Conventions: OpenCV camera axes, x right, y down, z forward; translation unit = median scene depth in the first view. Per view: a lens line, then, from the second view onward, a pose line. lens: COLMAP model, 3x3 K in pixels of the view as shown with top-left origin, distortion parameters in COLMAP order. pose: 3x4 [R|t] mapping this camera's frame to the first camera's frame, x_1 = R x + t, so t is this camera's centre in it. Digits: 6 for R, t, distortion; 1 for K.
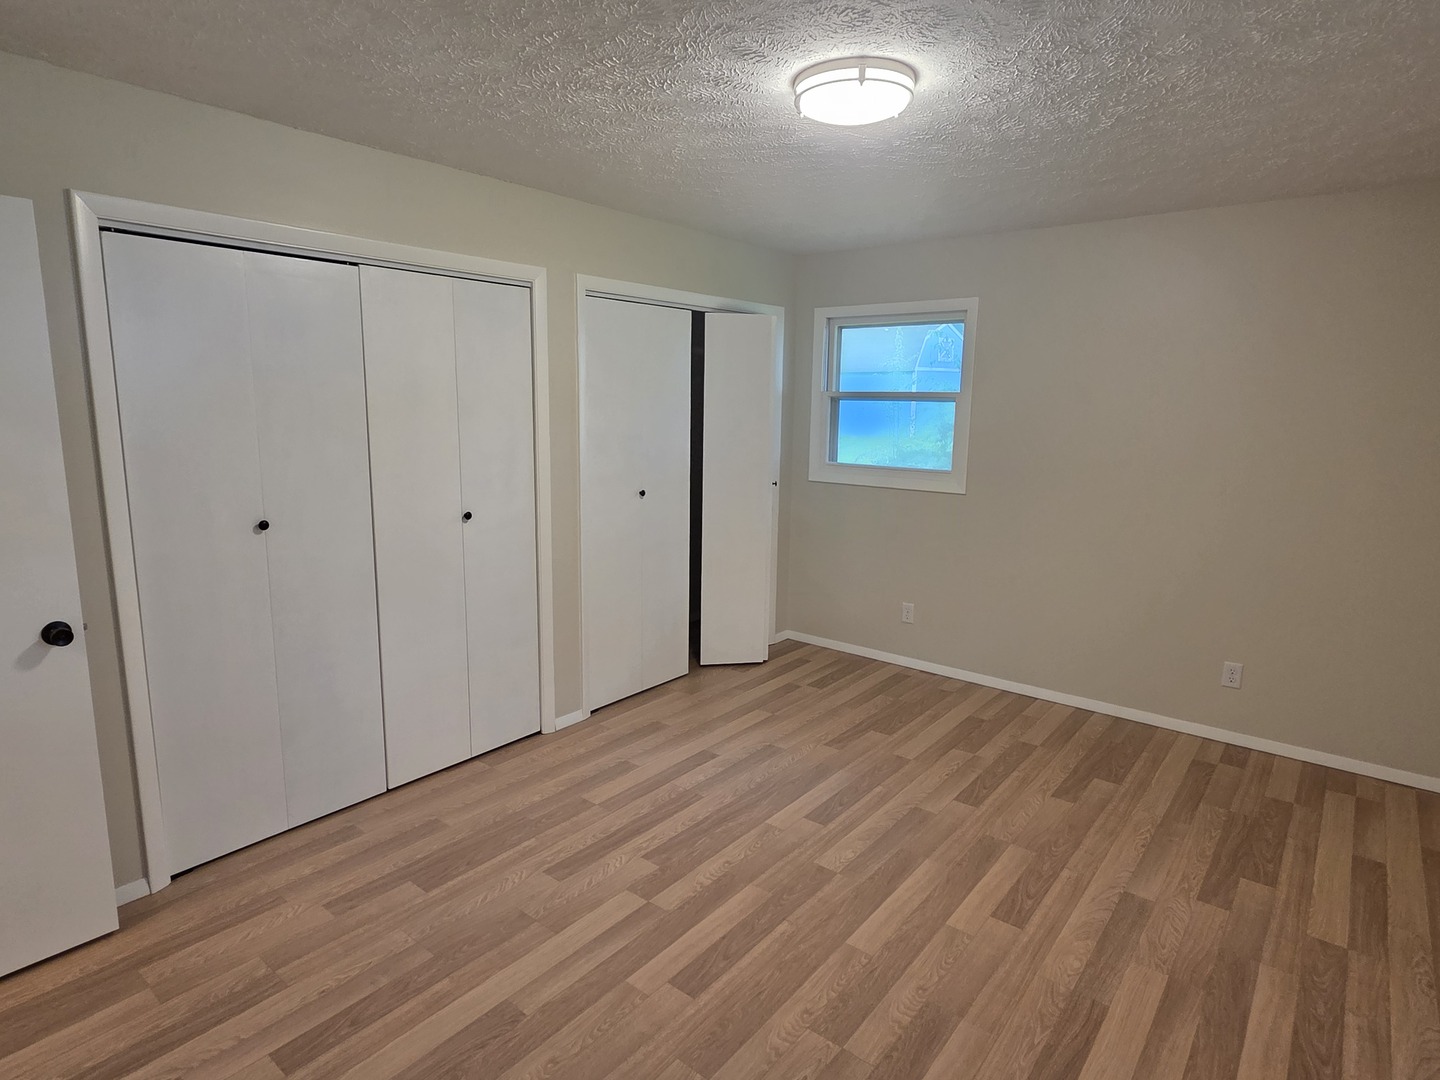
lens RADIAL K [[798.5, 0, 753.6], [0, 798.5, 546.0], [0, 0, 1]] dist [0.000587, -0.003033]
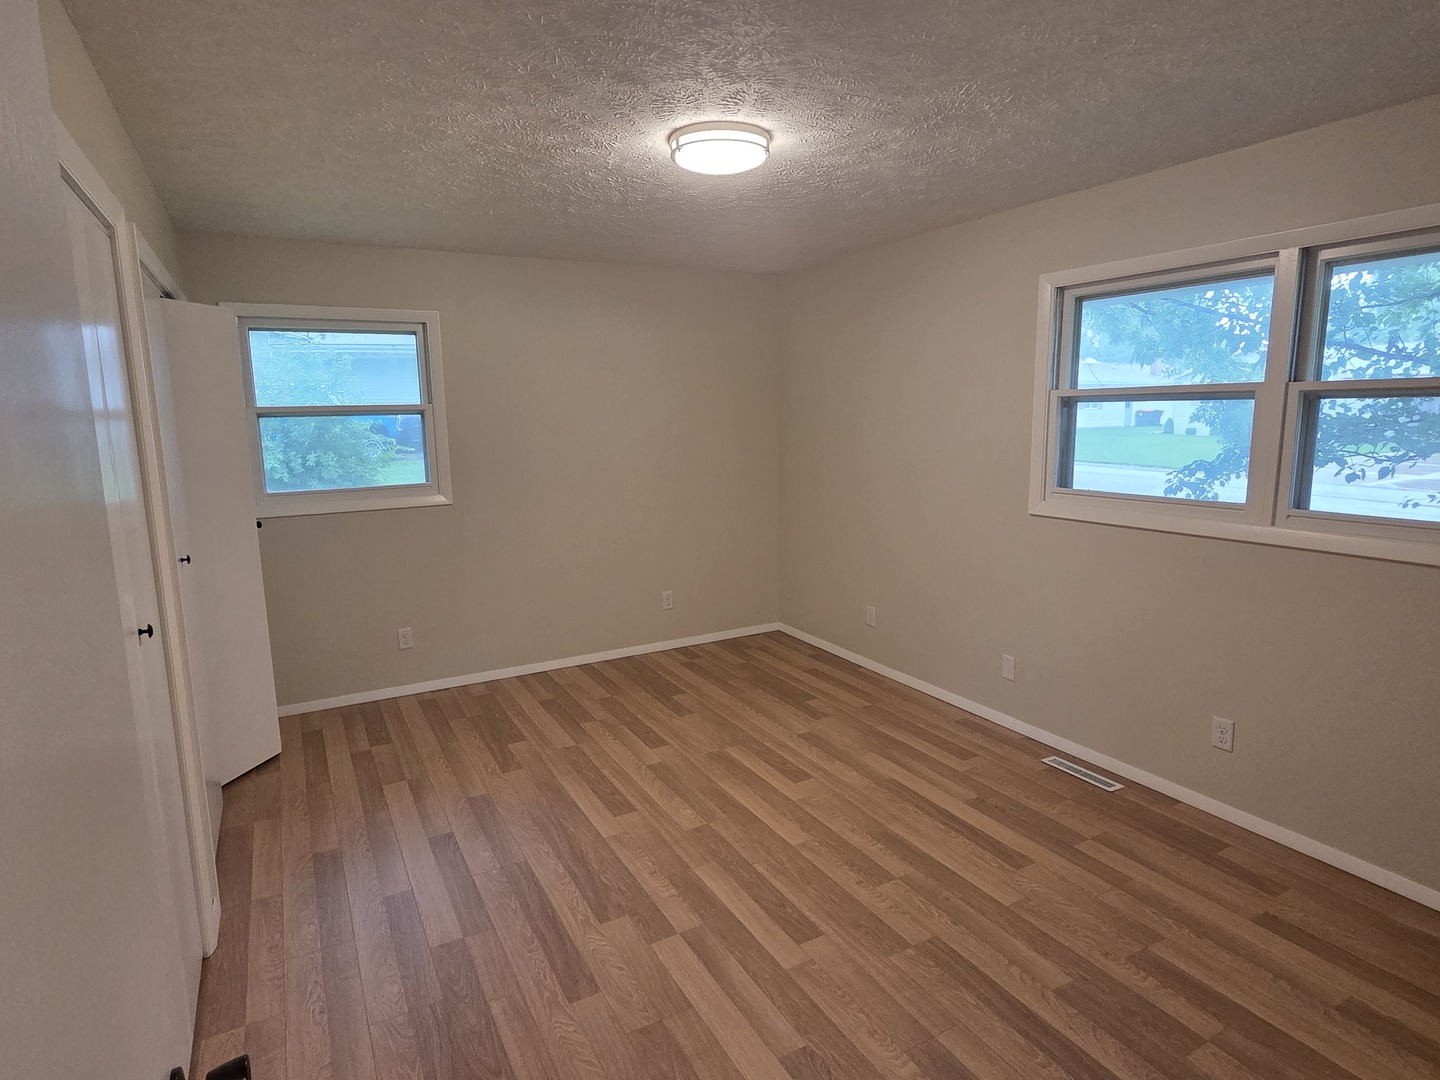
lens RADIAL K [[798.5, 0, 733.2], [0, 798.5, 527.9], [0, 0, 1]] dist [0.000587, -0.003033]
pose [[0.380403, -0.157600, 0.911293, -0.713294], [0.193616, 0.977108, 0.088160, -0.067083], [-0.904326, 0.142905, 0.402209, 0.411205]]
